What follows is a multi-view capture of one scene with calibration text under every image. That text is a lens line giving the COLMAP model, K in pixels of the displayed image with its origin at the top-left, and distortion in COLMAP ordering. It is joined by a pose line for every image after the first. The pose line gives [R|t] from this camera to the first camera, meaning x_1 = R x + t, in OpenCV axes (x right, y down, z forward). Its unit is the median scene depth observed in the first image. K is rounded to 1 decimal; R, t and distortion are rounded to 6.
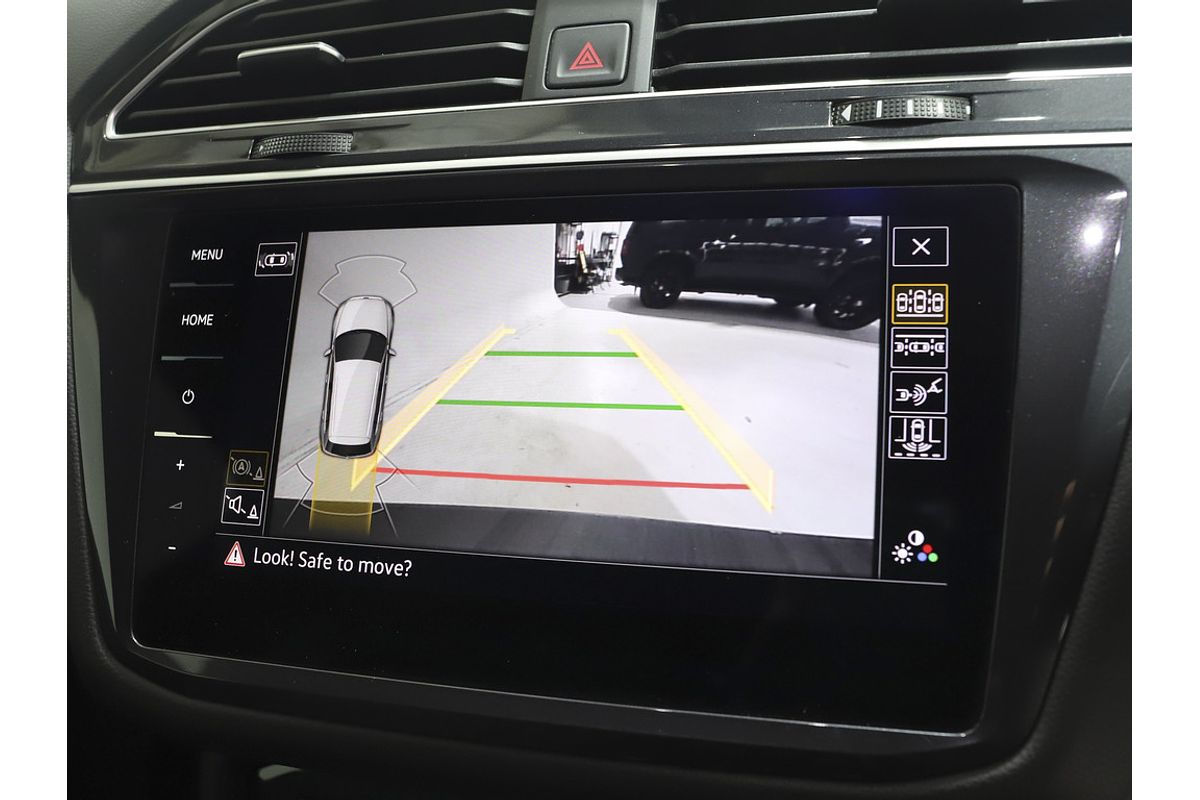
lens RADIAL K [[997.8, 0, 607.1], [0, 997.8, 397.4], [0, 0, 1]] dist [-0.068009, -0.004008]
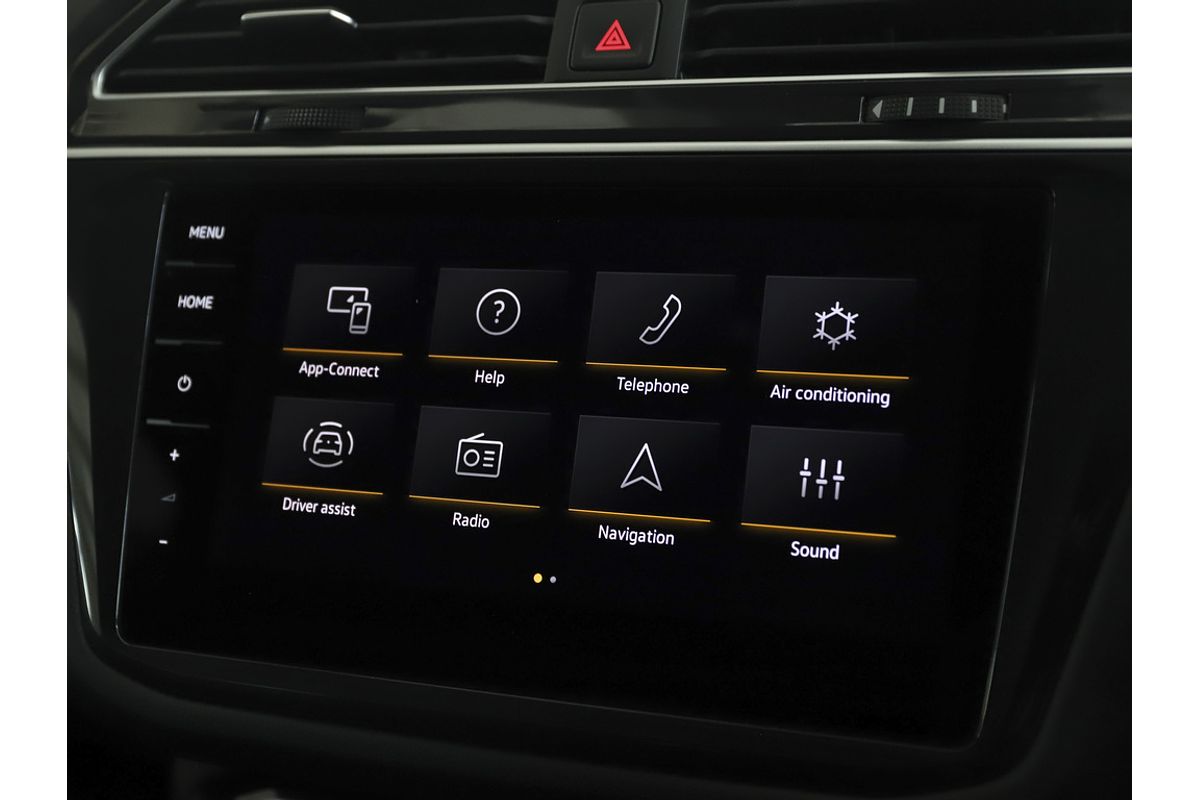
lens RADIAL K [[1448.9, 0, 598.1], [0, 1448.9, 405.4], [0, 0, 1]] dist [-0.000849, 0.000000]
pose [[0.997858, 0.029921, -0.058169, 0.052671], [-0.029603, 0.999542, 0.006321, -0.000106], [0.058332, -0.004586, 0.998287, -0.367211]]
